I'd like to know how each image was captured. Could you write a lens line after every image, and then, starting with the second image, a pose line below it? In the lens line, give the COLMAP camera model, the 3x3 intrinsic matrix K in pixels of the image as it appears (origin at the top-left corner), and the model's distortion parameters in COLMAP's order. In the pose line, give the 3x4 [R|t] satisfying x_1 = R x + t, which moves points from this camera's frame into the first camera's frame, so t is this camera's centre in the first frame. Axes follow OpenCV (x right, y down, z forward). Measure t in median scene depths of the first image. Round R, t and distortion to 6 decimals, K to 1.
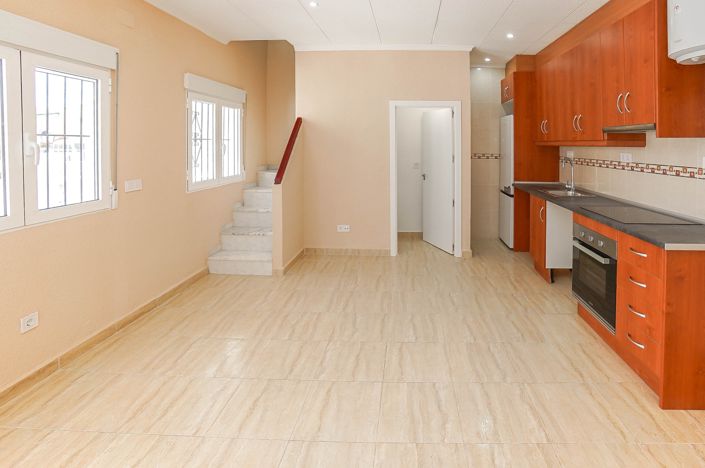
lens RADIAL K [[348.8, 0, 381.1], [0, 348.8, 175.3], [0, 0, 1]] dist [-0.048127, 0.016628]
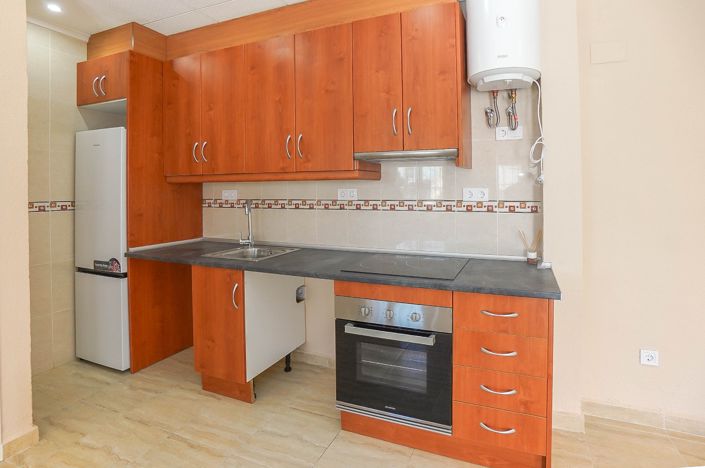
lens RADIAL K [[348.8, 0, 381.1], [0, 348.8, 175.3], [0, 0, 1]] dist [-0.048127, 0.016628]
pose [[0.274260, -0.002455, 0.961652, -0.032613], [0.105893, 0.993993, -0.027663, -0.047200], [-0.955807, 0.109419, 0.272873, 0.531030]]
